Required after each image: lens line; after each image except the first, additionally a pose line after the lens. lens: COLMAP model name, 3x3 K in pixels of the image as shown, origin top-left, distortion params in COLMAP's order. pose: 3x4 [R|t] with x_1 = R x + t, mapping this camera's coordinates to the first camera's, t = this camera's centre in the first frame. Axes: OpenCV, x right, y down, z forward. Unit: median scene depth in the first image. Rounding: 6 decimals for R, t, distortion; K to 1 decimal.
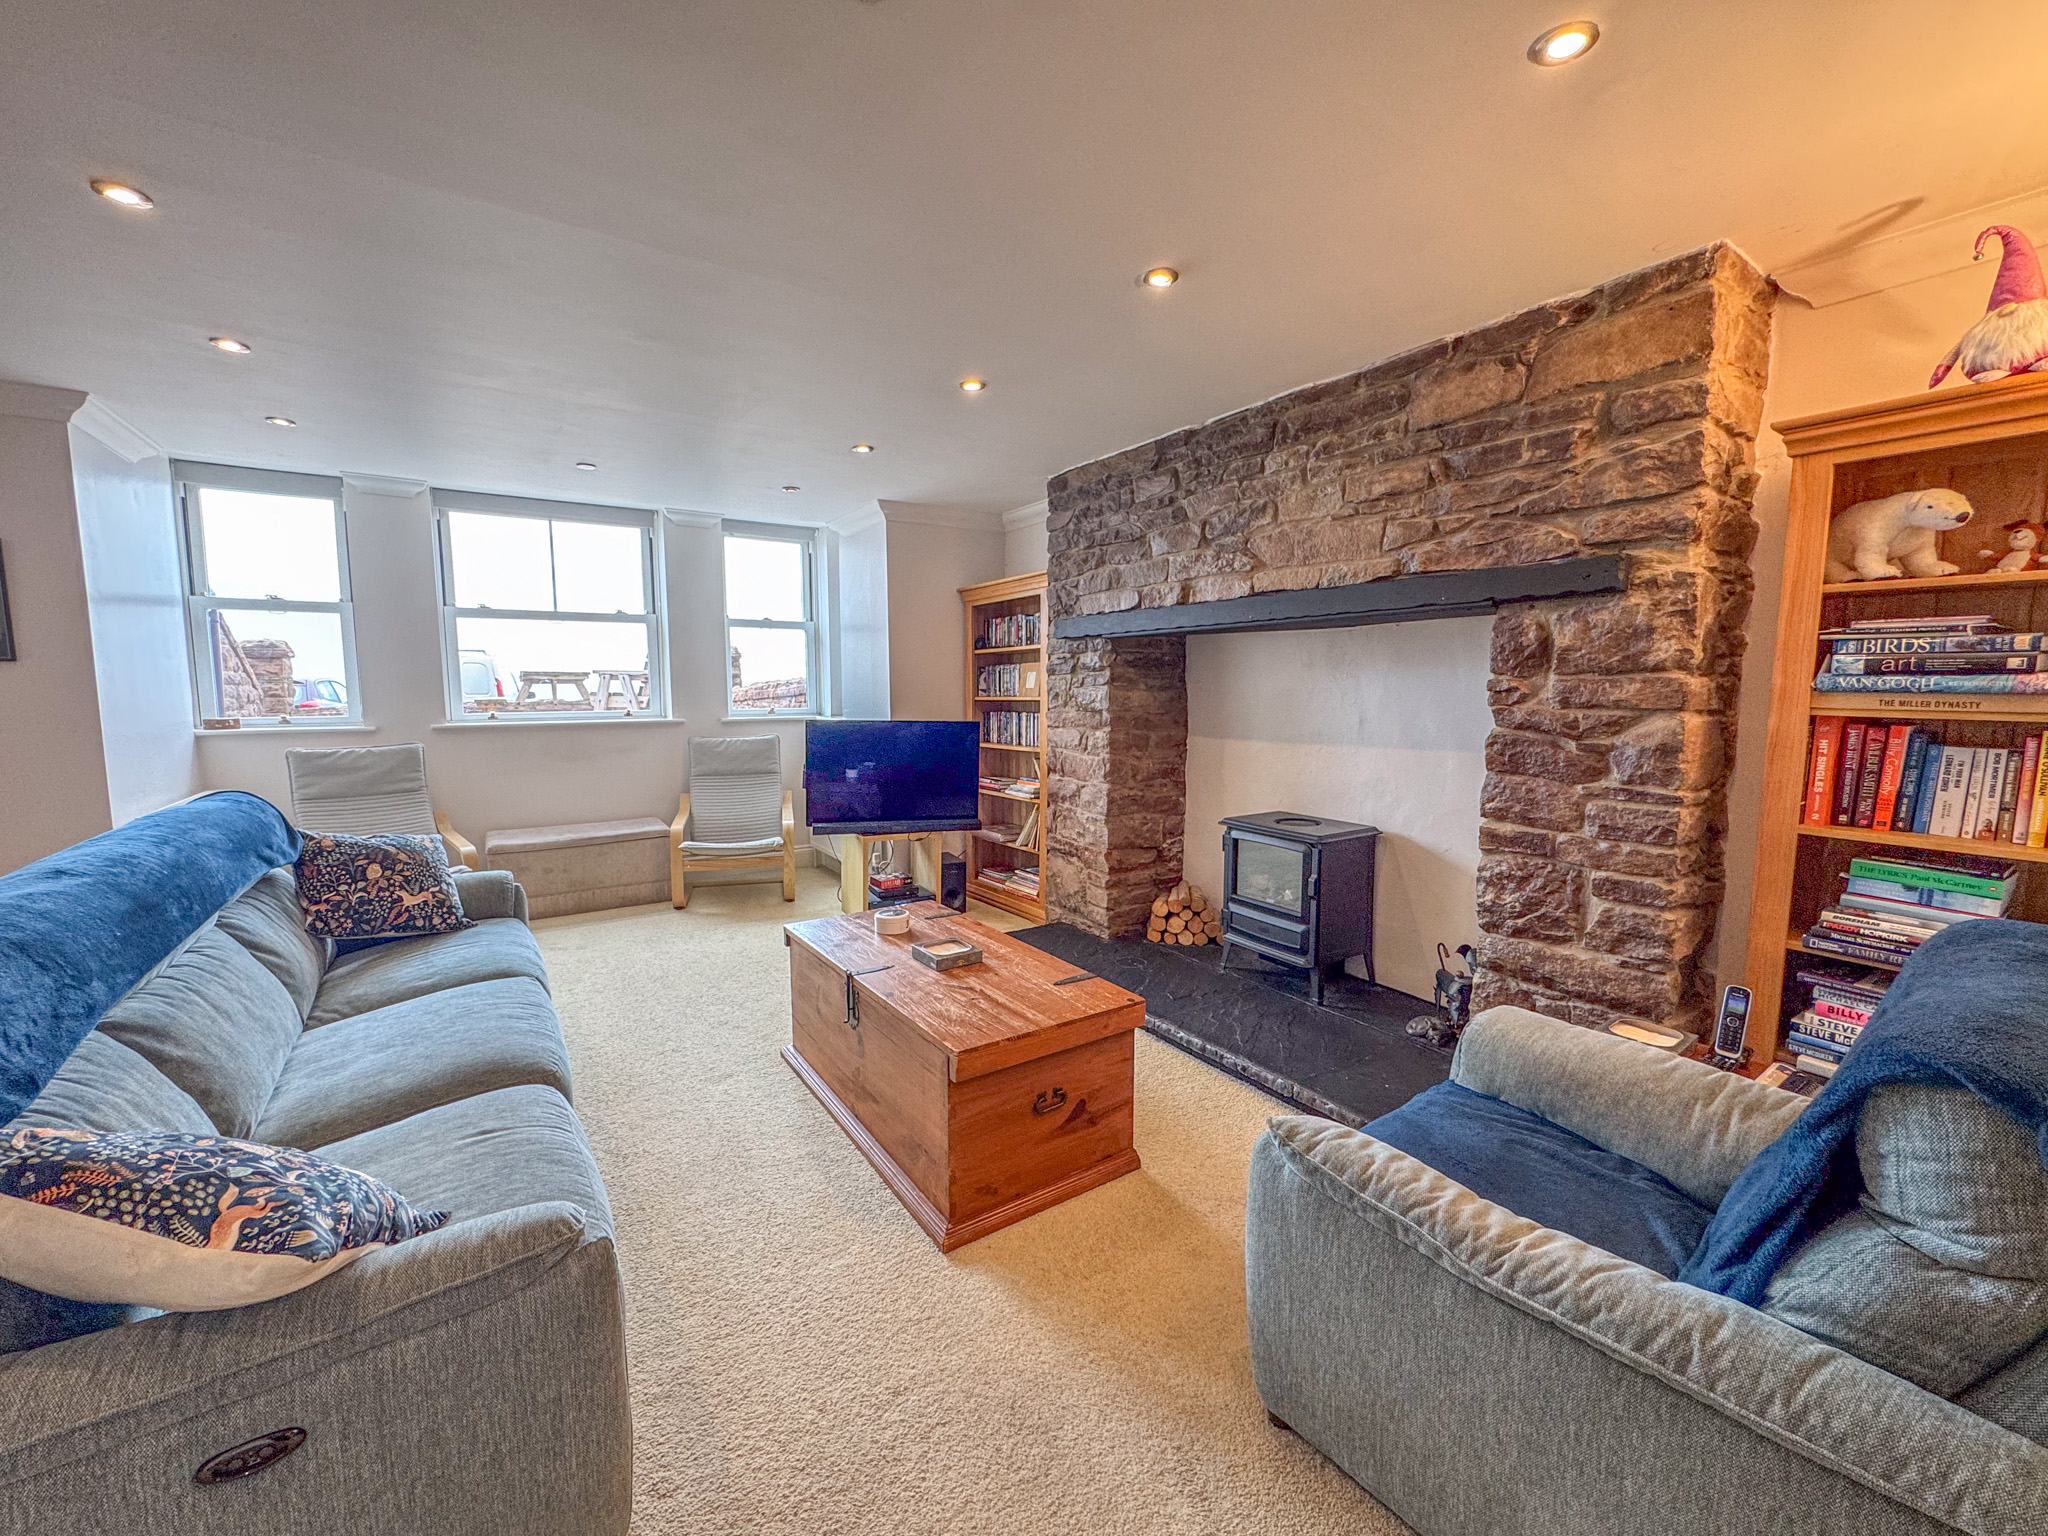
lens RADIAL K [[820.7, 0, 1022.1], [0, 820.7, 763.4], [0, 0, 1]] dist [-0.004276, 0.000409]
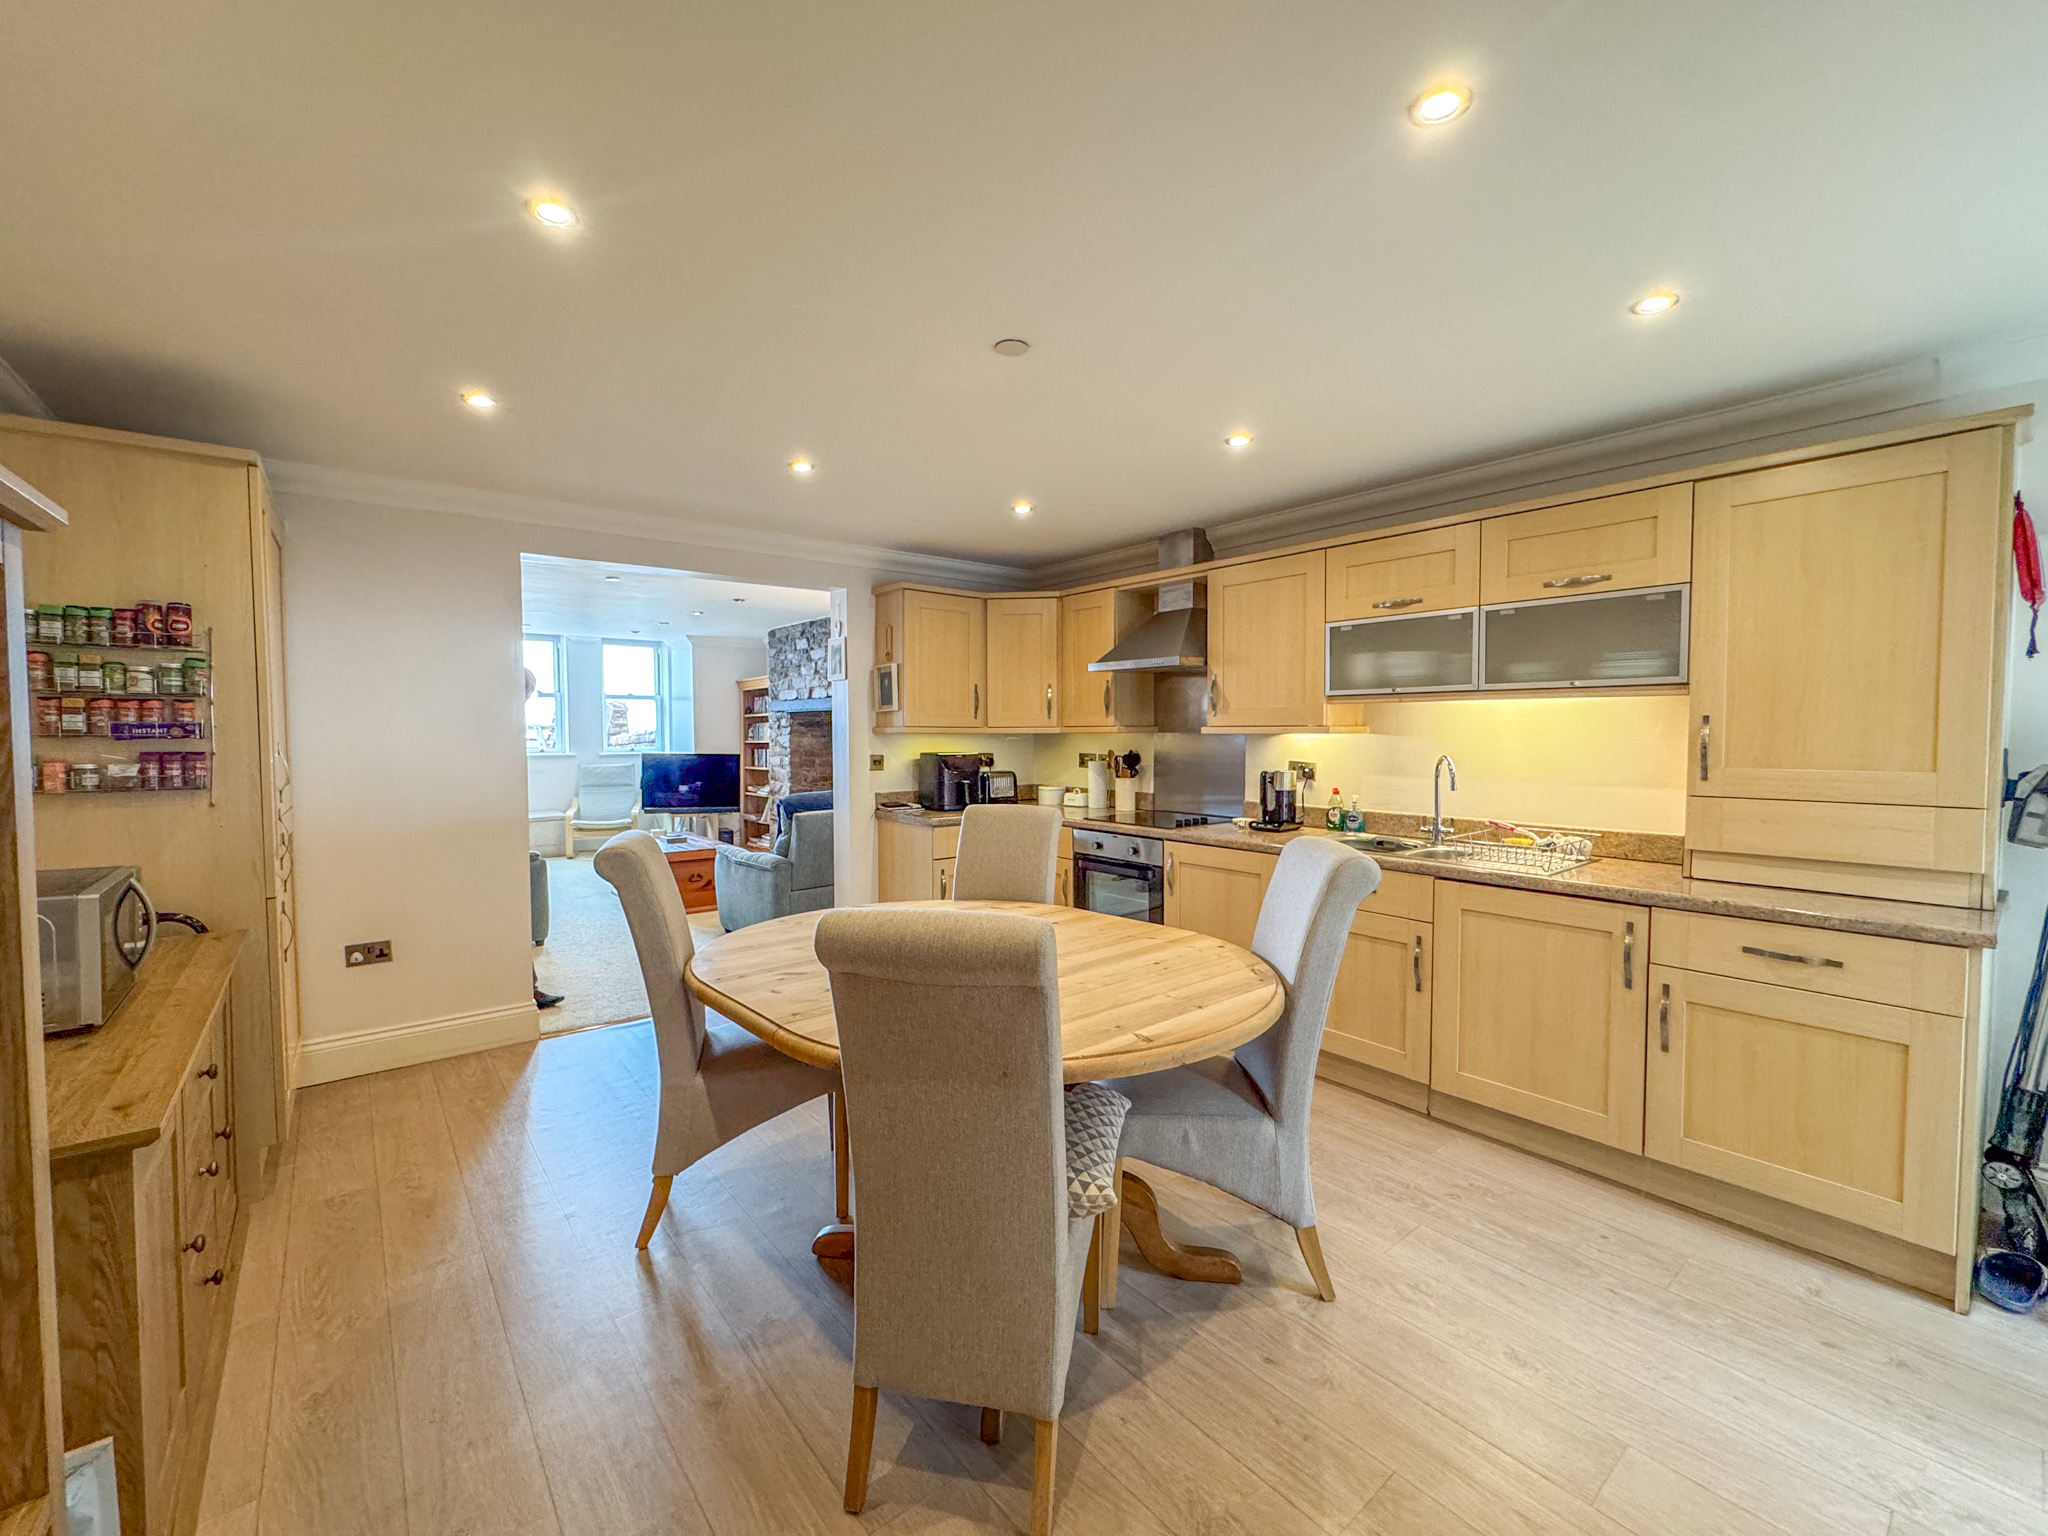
lens RADIAL K [[820.7, 0, 1017.9], [0, 820.7, 759.5], [0, 0, 1]] dist [-0.004276, 0.000409]
pose [[0.996229, -0.004662, 0.086635, 0.478508], [0.009649, 0.998314, -0.057237, 0.085029], [-0.086222, 0.057857, 0.994595, -1.044616]]
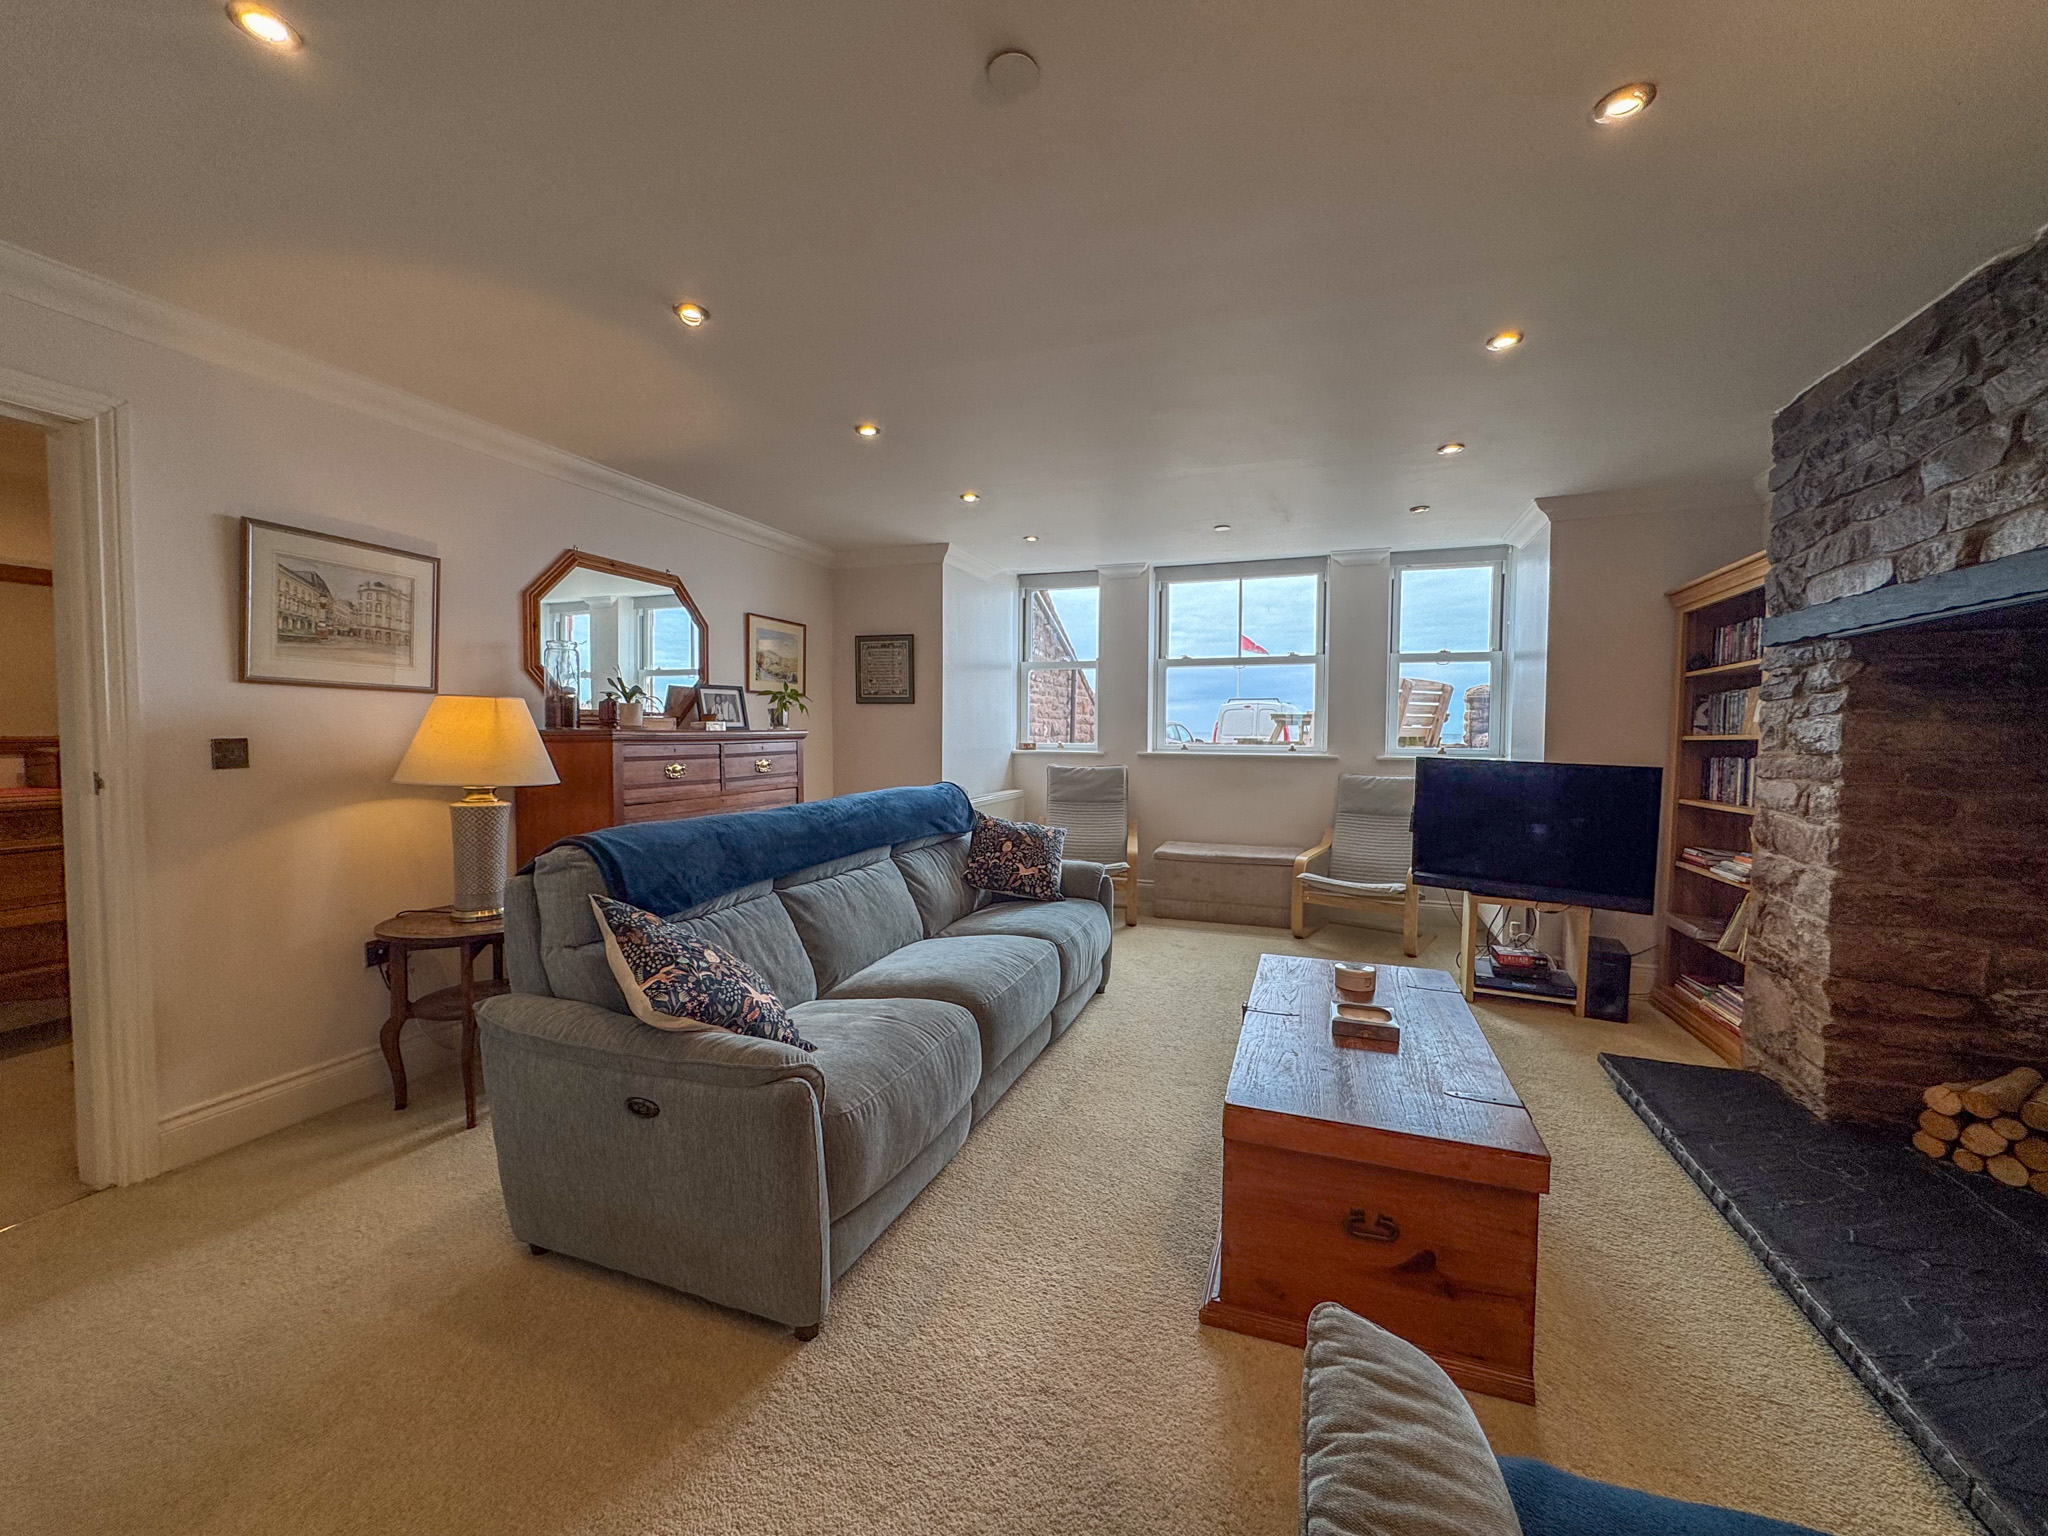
lens RADIAL K [[820.7, 0, 1022.3], [0, 820.7, 764.9], [0, 0, 1]] dist [-0.004276, 0.000409]
pose [[0.586734, 0.040173, -0.808783, 0.235422], [-0.085751, 0.996235, -0.012724, 0.005638], [0.805227, 0.076819, 0.587970, 0.123538]]
